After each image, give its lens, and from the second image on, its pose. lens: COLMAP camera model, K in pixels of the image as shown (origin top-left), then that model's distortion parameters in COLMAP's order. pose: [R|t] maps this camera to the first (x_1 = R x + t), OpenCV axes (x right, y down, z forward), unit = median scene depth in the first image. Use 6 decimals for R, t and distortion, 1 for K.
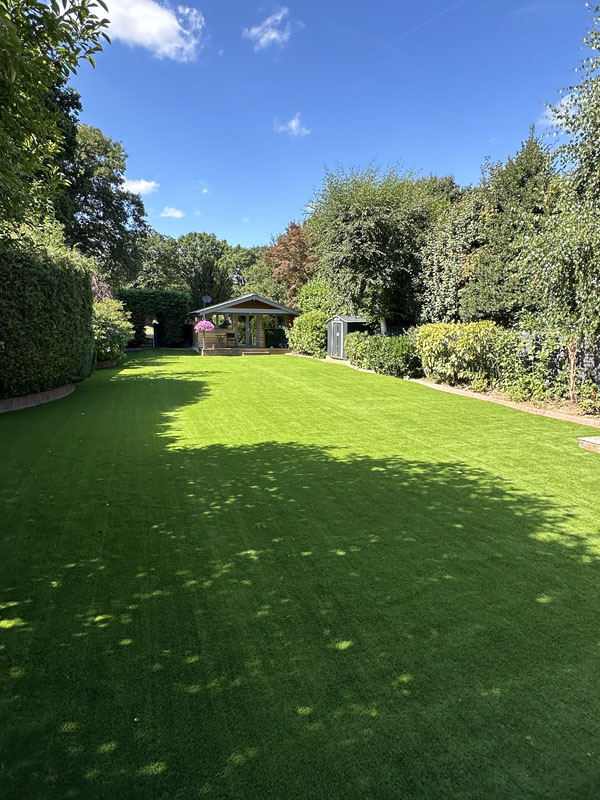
lens RADIAL K [[485.0, 0, 297.7], [0, 485.0, 400.0], [0, 0, 1]] dist [-0.004975, 0.004742]
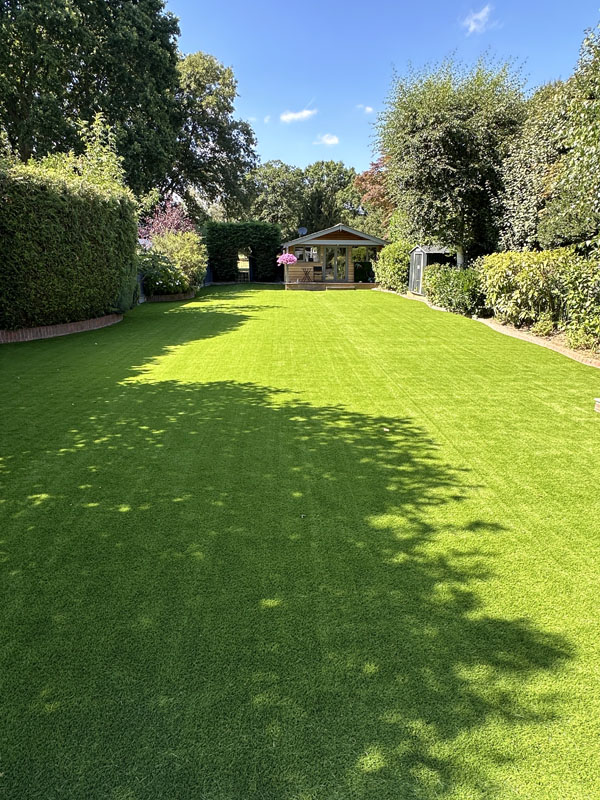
lens RADIAL K [[485.0, 0, 300.7], [0, 485.0, 396.2], [0, 0, 1]] dist [-0.004975, 0.004742]
pose [[0.964301, 0.065211, -0.256653, 0.173360], [-0.033561, 0.991485, 0.125824, -0.004236], [0.262673, -0.112719, 0.958278, 0.070362]]
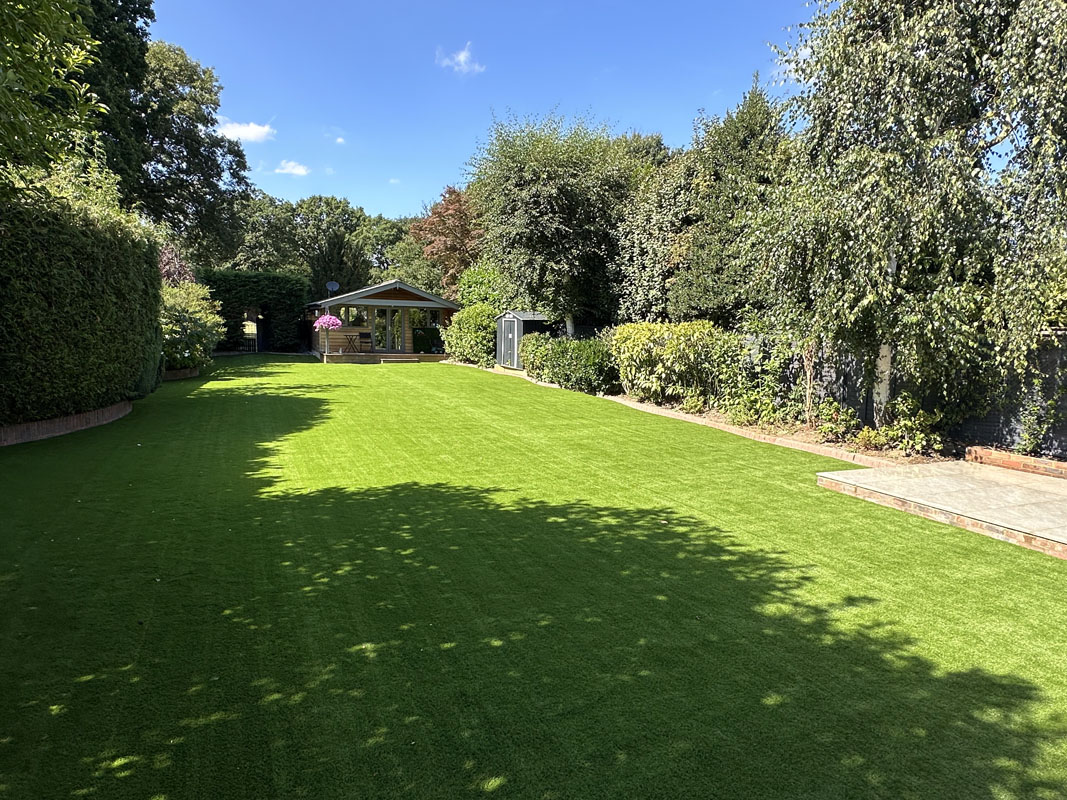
lens RADIAL K [[646.8, 0, 528.3], [0, 646.8, 406.6], [0, 0, 1]] dist [-0.004975, 0.004742]
pose [[0.994659, 0.000300, 0.103217, 0.010437], [0.002415, 0.999654, -0.026177, -0.000884], [-0.103190, 0.026286, 0.994314, 0.014246]]
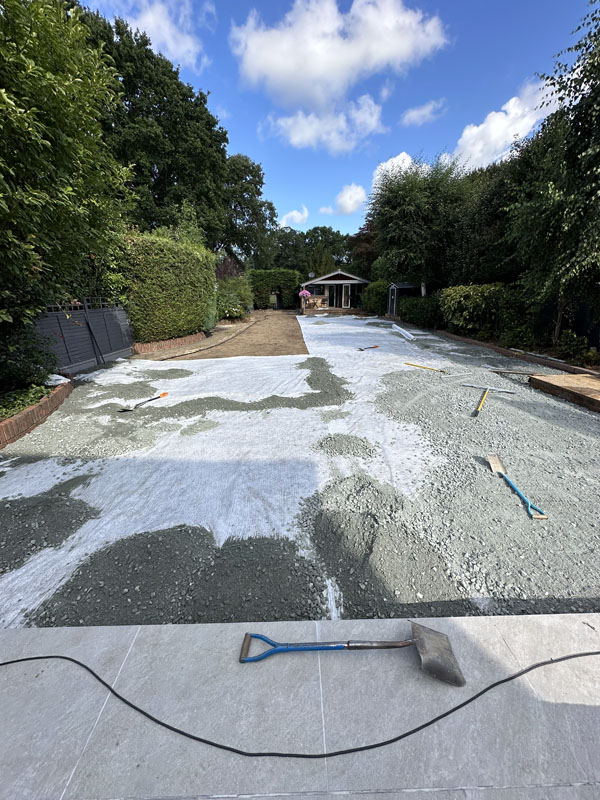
lens RADIAL K [[321.8, 0, 300.4], [0, 321.8, 399.3], [0, 0, 1]] dist [0.002697, -0.000157]
pose [[0.962732, 0.057363, -0.264304, 0.125478], [-0.013399, 0.986165, 0.165225, 0.003682], [0.270125, -0.155526, 0.950181, 0.023994]]
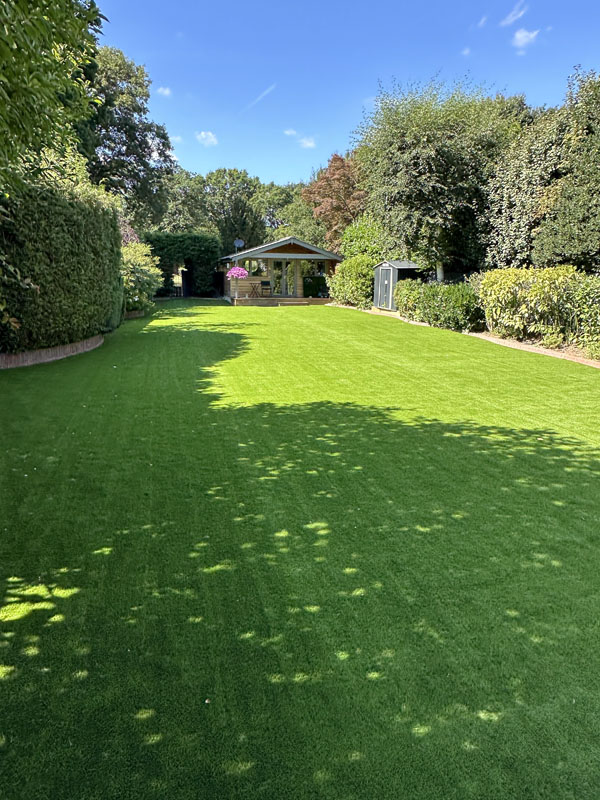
lens RADIAL K [[525.4, 0, 293.1], [0, 525.4, 403.1], [0, 0, 1]] dist [-0.012759, 0.008961]
pose [[0.997035, 0.017831, -0.074859, -0.017749], [-0.011091, 0.995924, 0.089513, 0.002251], [0.076150, -0.088418, 0.993168, 0.014218]]
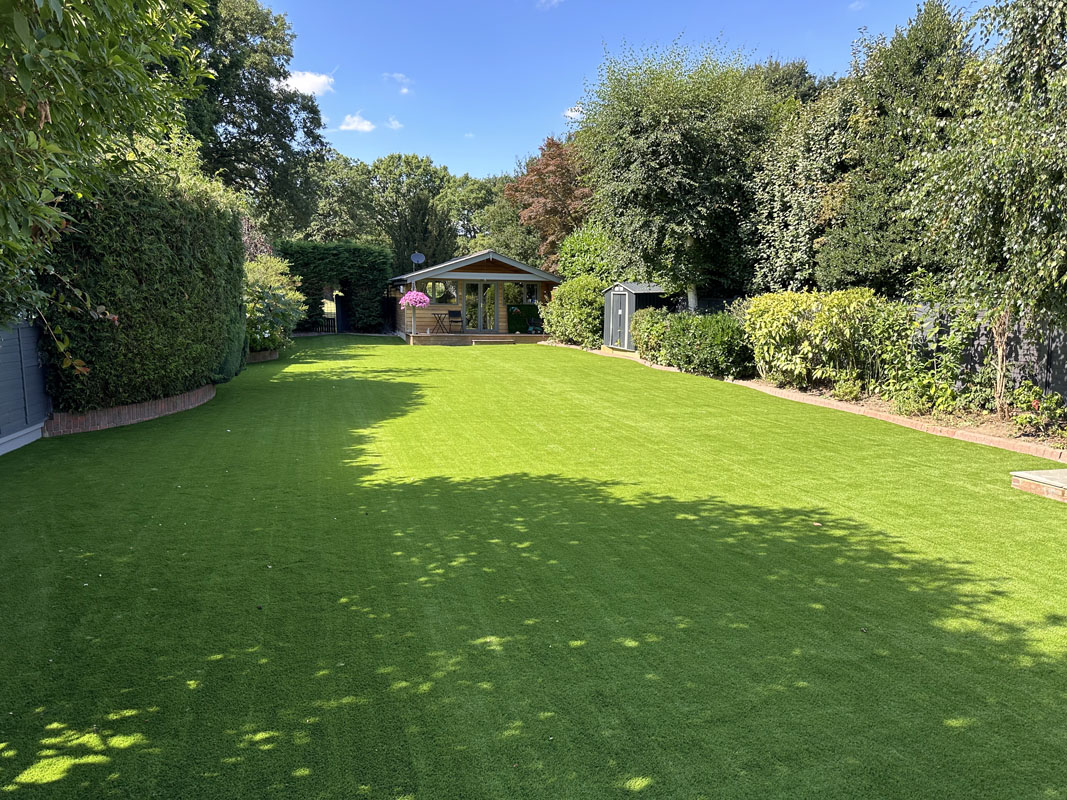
lens RADIAL K [[755.5, 0, 529.9], [0, 755.5, 408.4], [0, 0, 1]] dist [0.053458, -0.070704]
pose [[0.999367, 0.004002, -0.035362, -0.003058], [-0.004327, 0.999949, -0.009096, 0.003902], [0.035323, 0.009243, 0.999333, -0.003370]]
